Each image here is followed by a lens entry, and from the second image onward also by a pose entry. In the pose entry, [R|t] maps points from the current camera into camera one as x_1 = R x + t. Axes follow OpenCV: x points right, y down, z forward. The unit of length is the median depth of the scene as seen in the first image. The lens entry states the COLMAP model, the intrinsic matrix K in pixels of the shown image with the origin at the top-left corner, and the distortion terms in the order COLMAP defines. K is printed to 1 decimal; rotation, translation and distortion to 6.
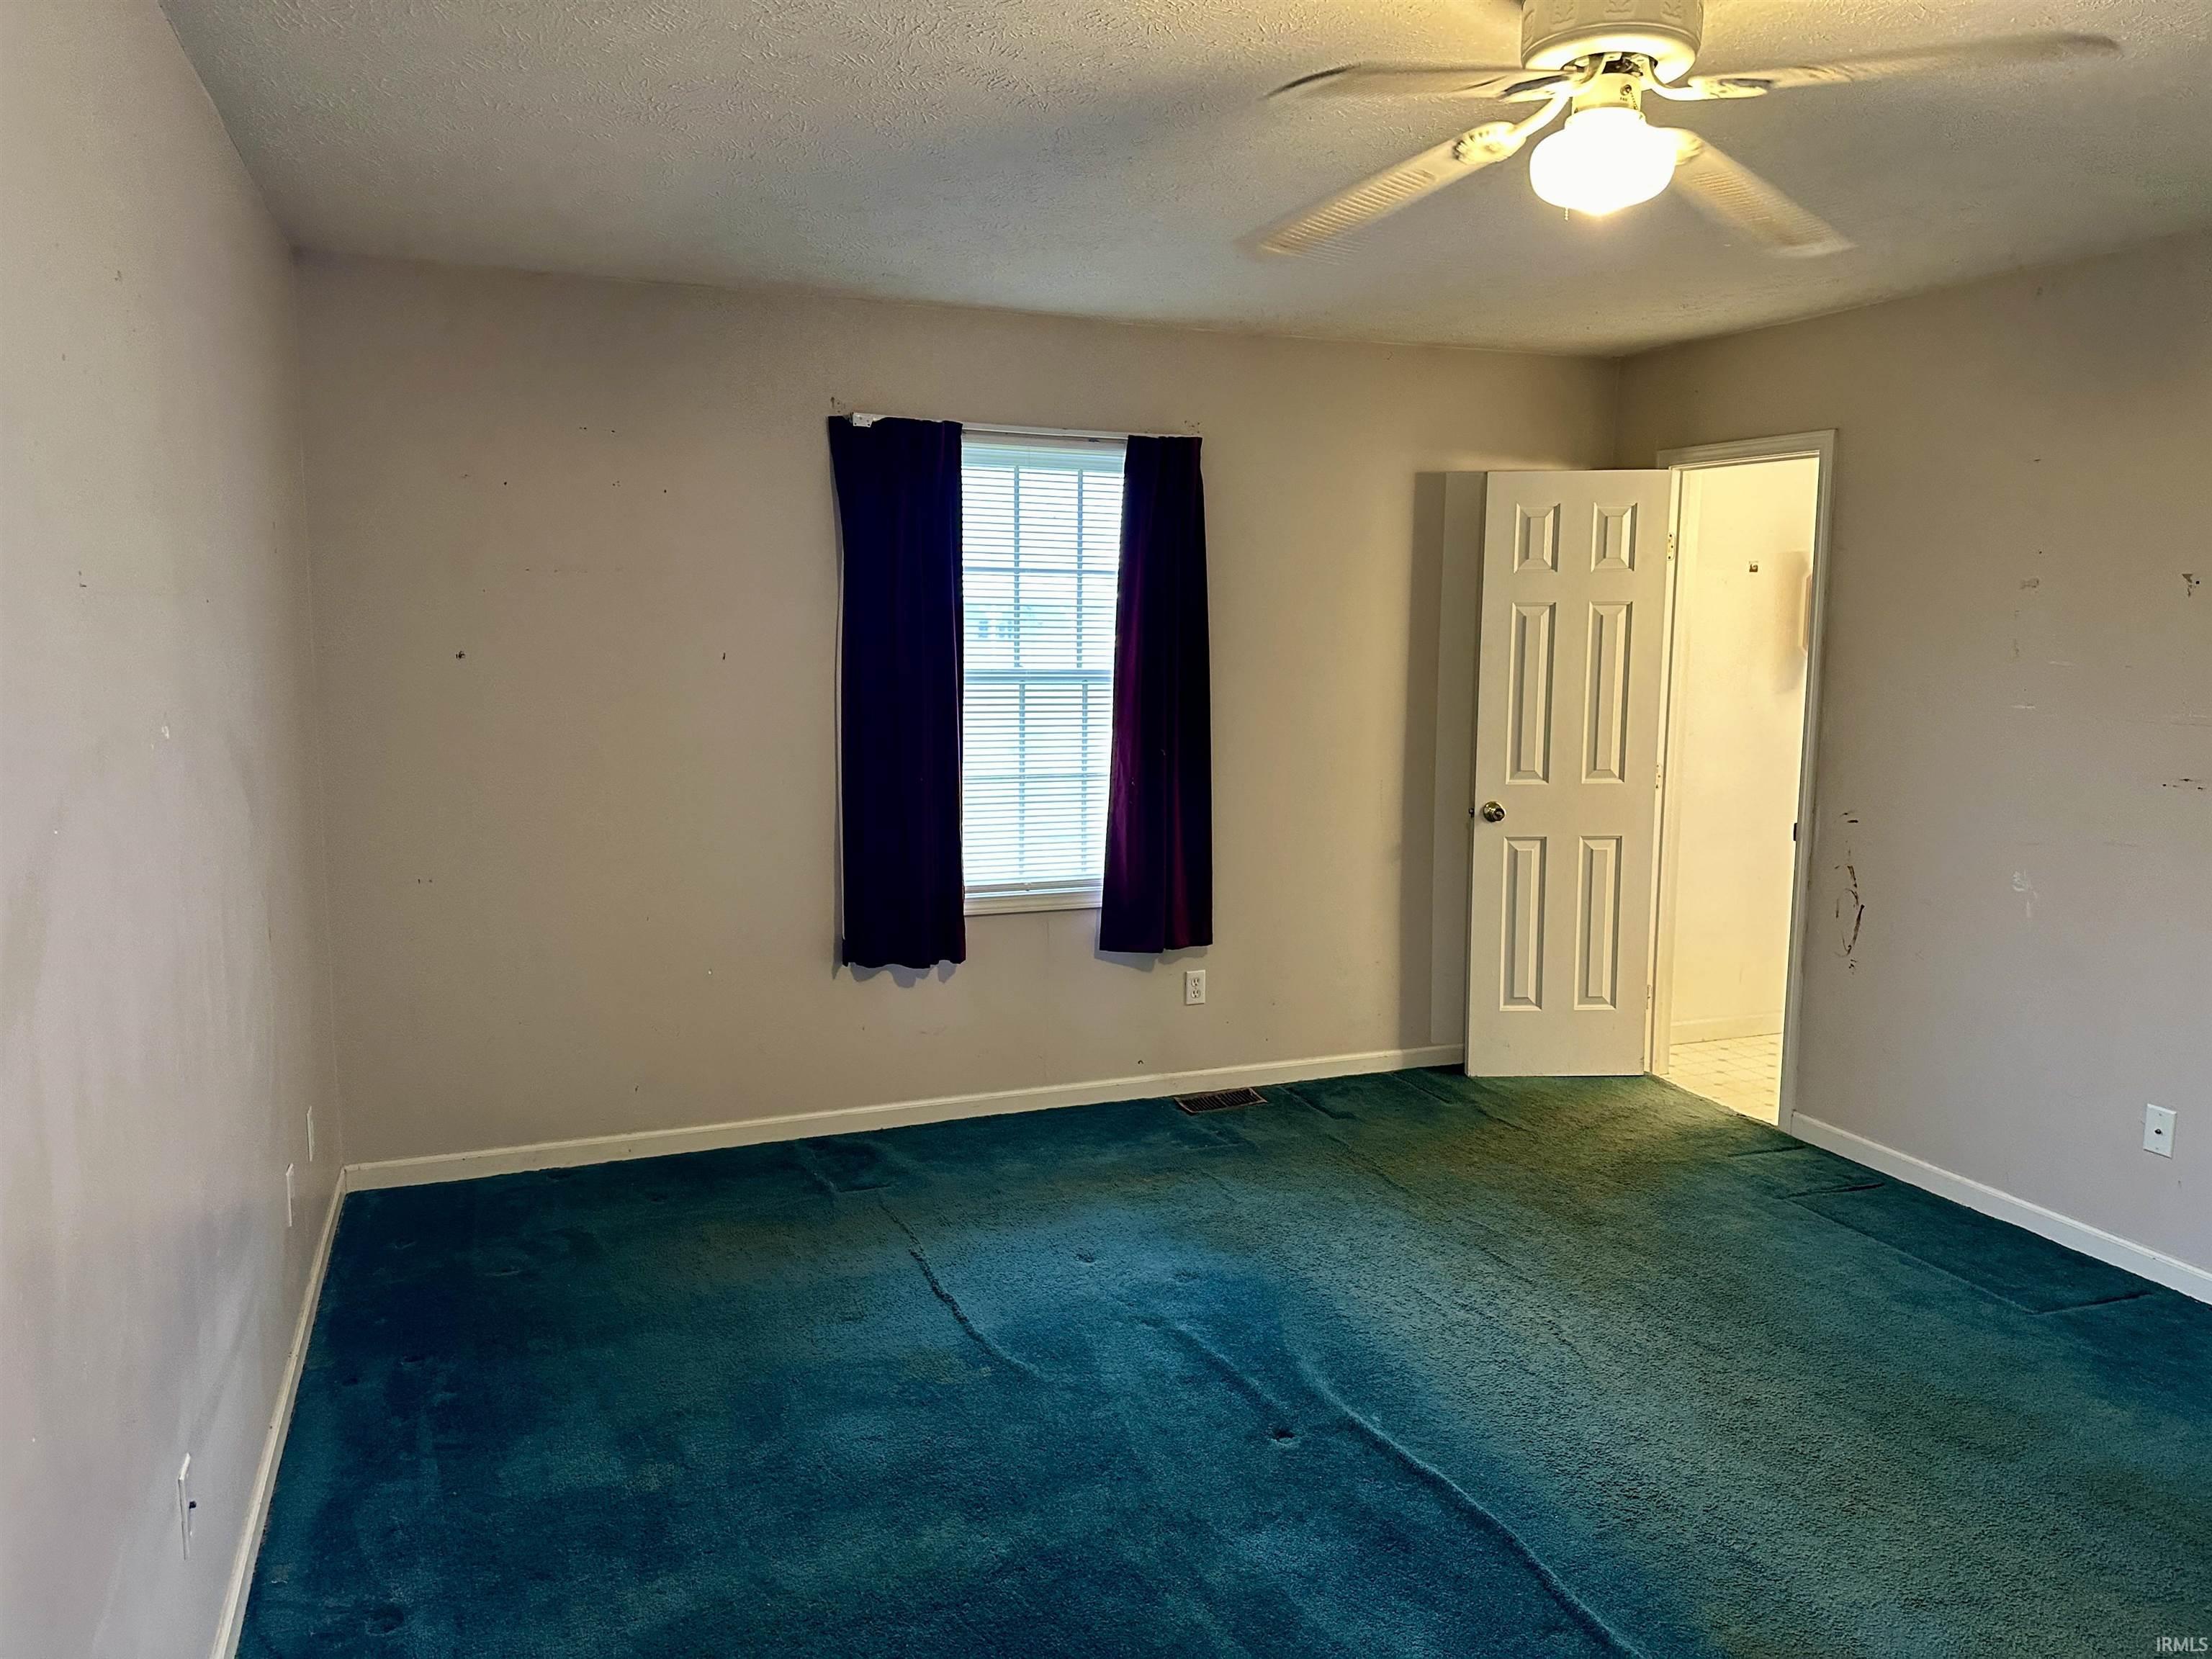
lens RADIAL K [[1525.6, 0, 1109.4], [0, 1525.6, 835.8], [0, 0, 1]] dist [0.117274, -0.176948]
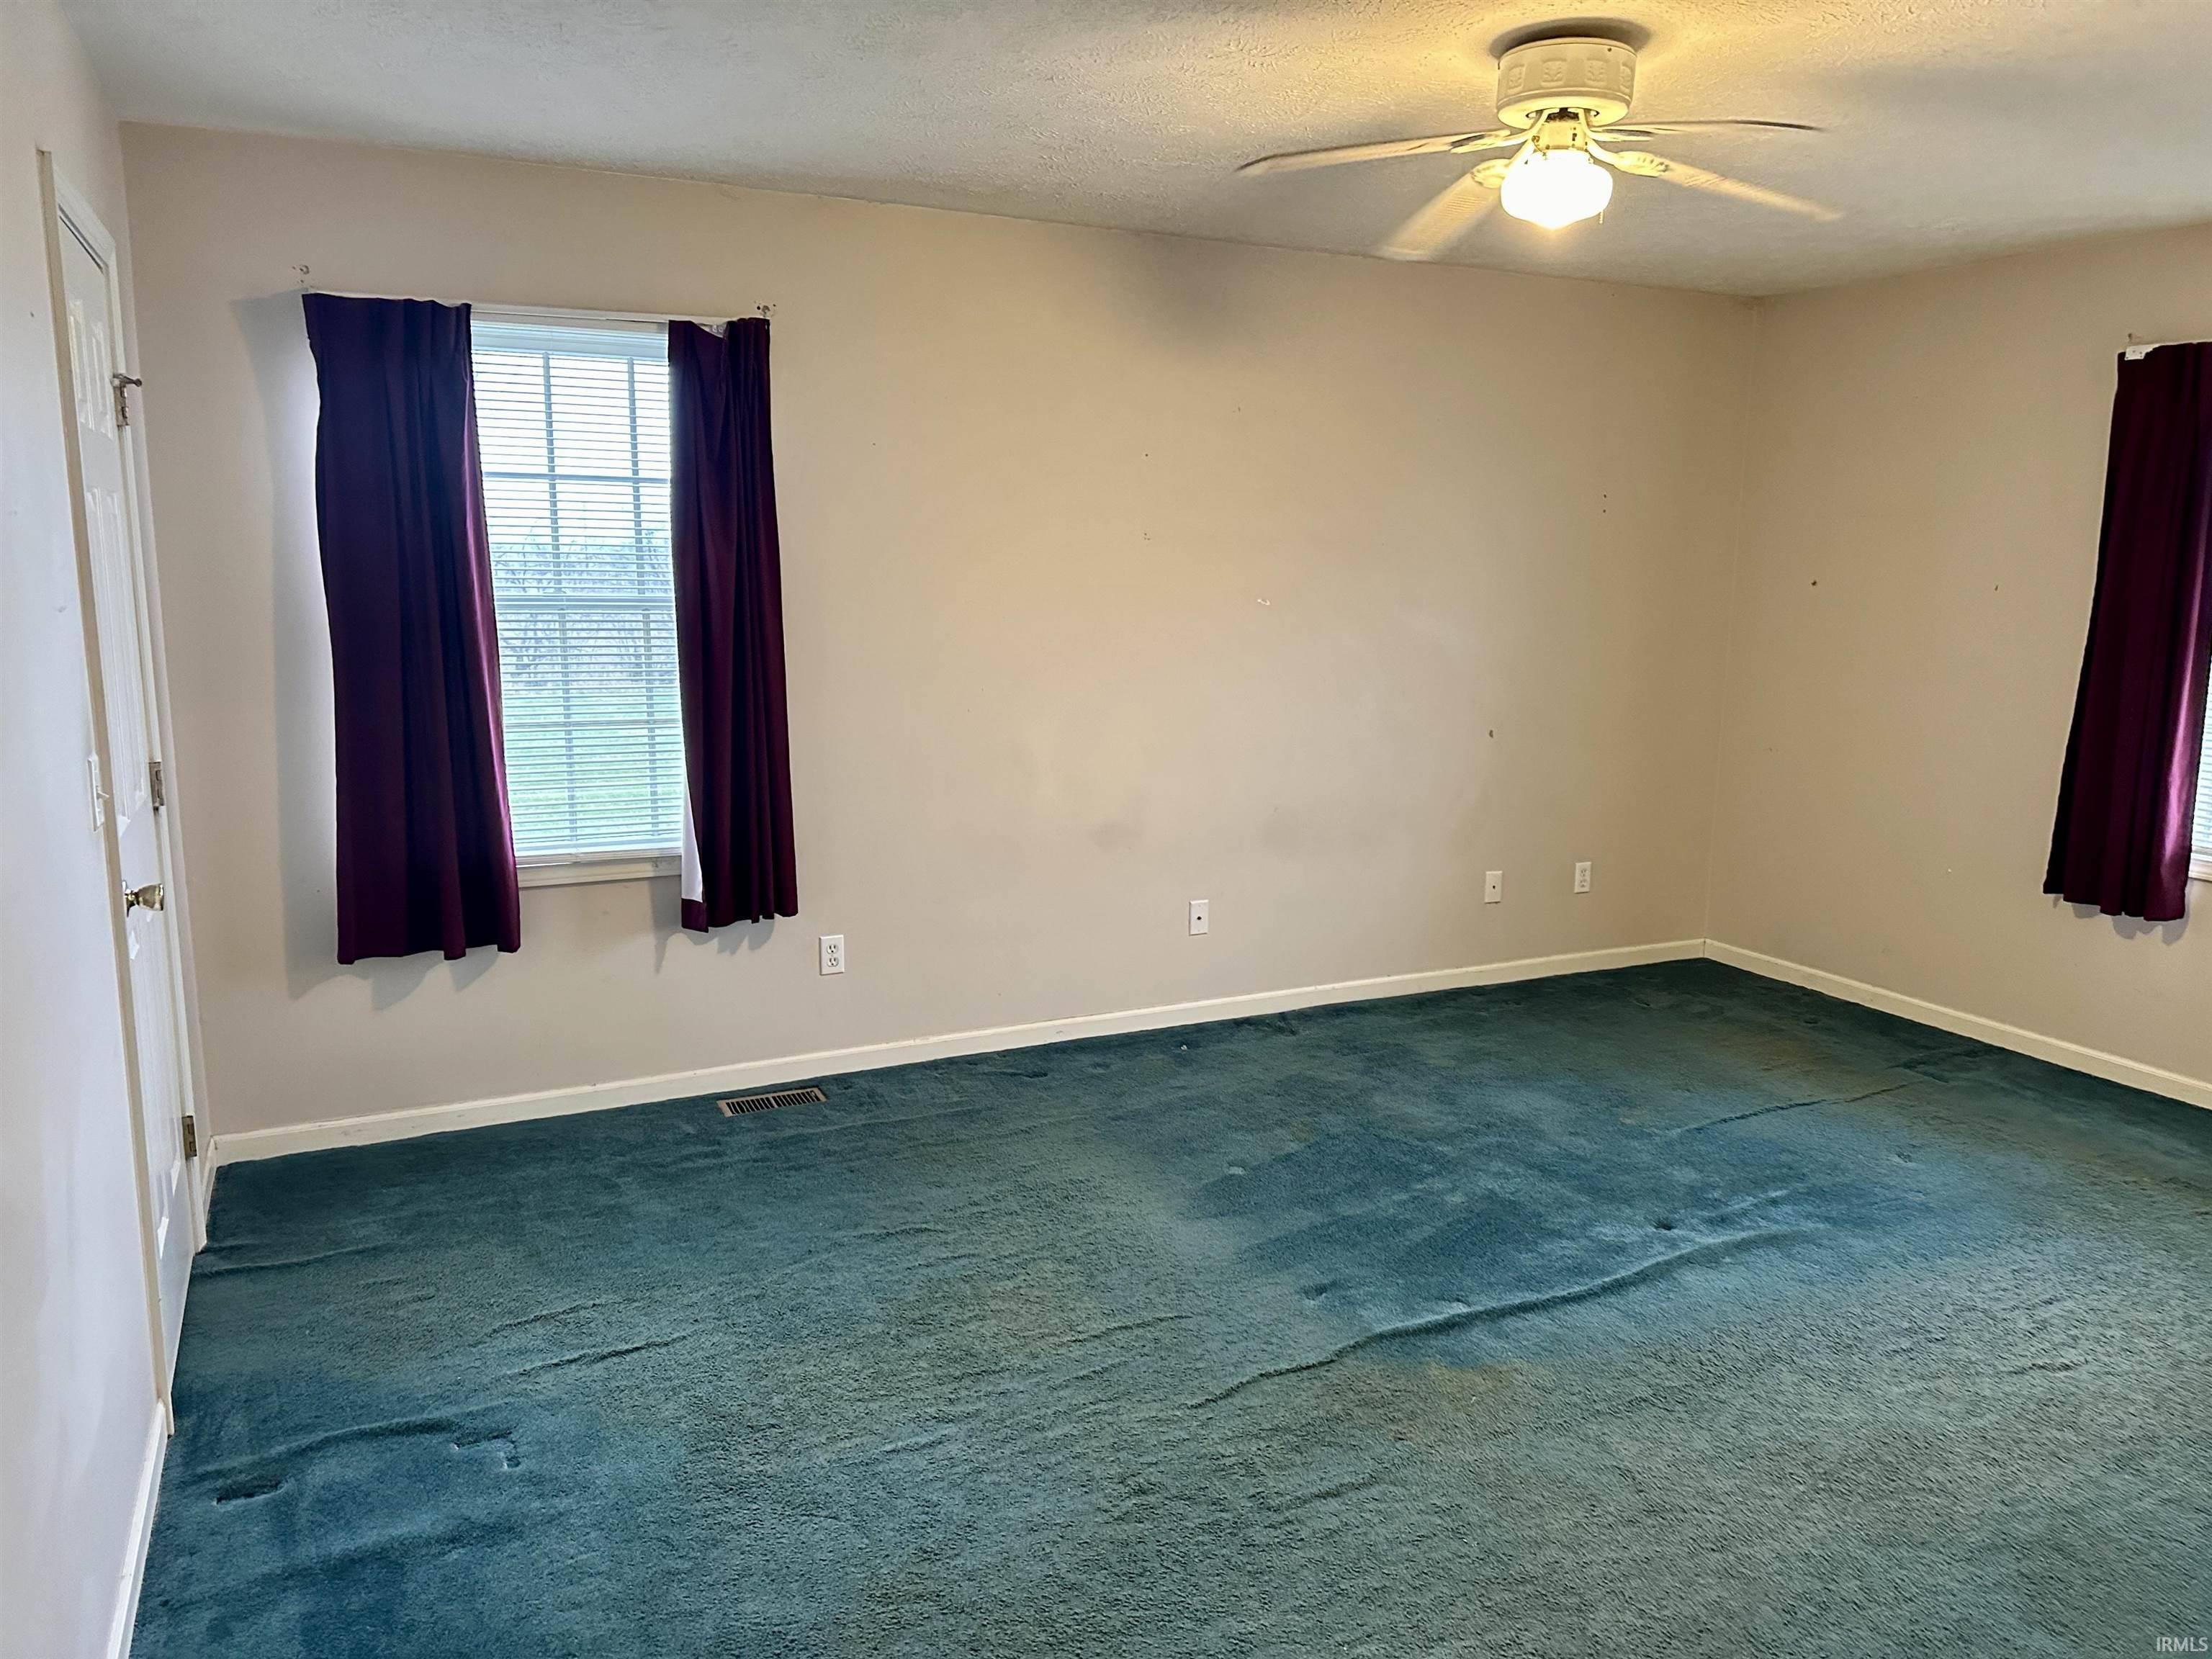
lens RADIAL K [[1525.6, 0, 1109.4], [0, 1525.6, 835.8], [0, 0, 1]] dist [0.117274, -0.176948]
pose [[0.107206, 0.180827, -0.977655, 1.044790], [-0.153539, 0.974537, 0.163414, -0.034391], [0.982310, 0.132589, 0.132240, 0.332525]]
